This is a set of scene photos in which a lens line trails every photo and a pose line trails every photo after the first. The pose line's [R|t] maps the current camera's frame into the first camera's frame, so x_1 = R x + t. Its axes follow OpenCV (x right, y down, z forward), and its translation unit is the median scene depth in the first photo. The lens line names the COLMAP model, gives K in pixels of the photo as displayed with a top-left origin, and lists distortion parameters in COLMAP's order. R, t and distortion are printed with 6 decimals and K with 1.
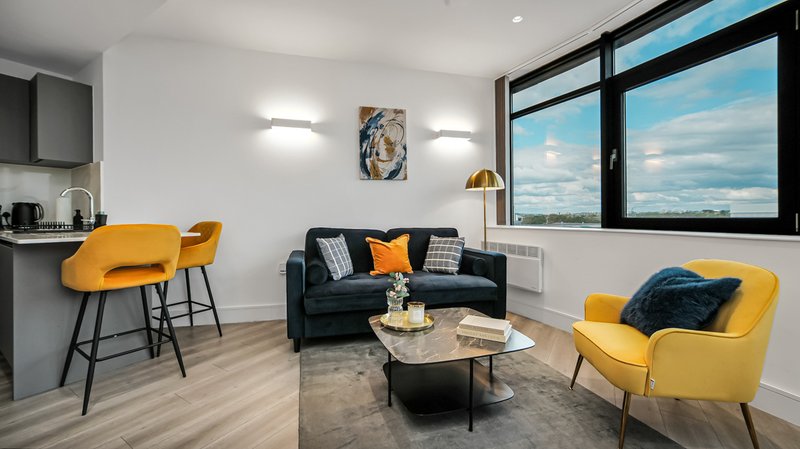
lens RADIAL K [[340.5, 0, 399.8], [0, 340.5, 216.1], [0, 0, 1]] dist [-0.001899, 0.000103]
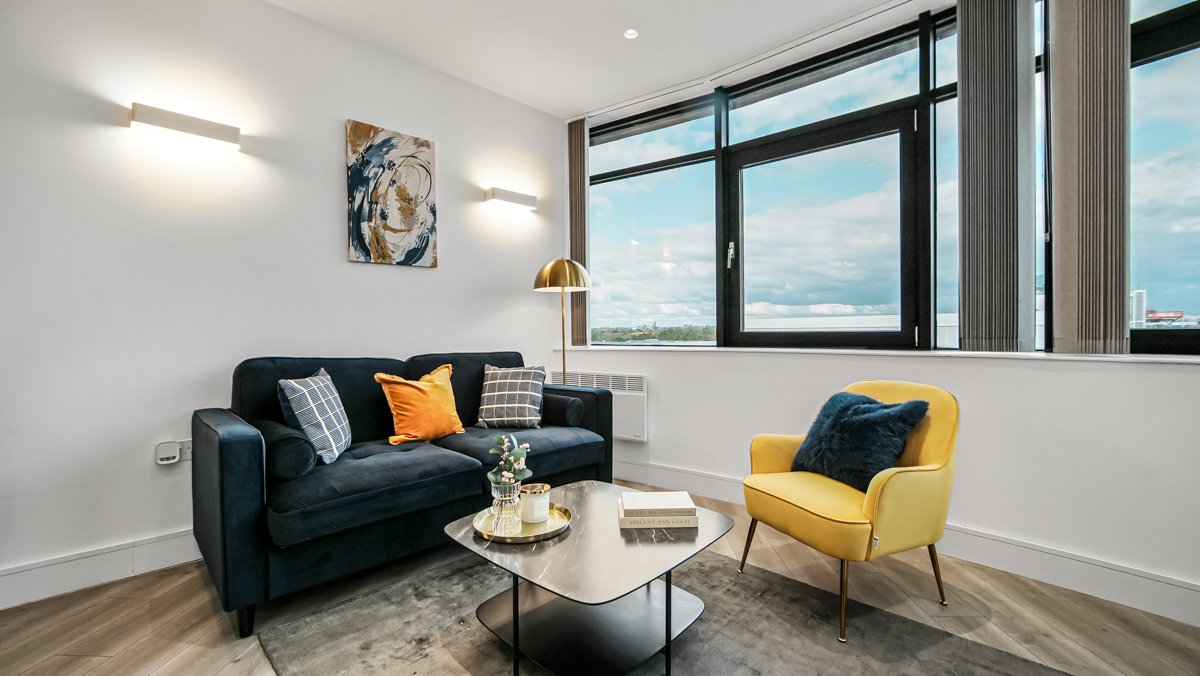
lens RADIAL K [[509.9, 0, 600.0], [0, 509.9, 338.0], [0, 0, 1]] dist [-0.000676, 0.000192]
pose [[0.864337, -0.010541, 0.502802, -0.191377], [0.006744, 0.999933, 0.009369, 0.003306], [-0.502867, -0.004707, 0.864351, 0.153016]]
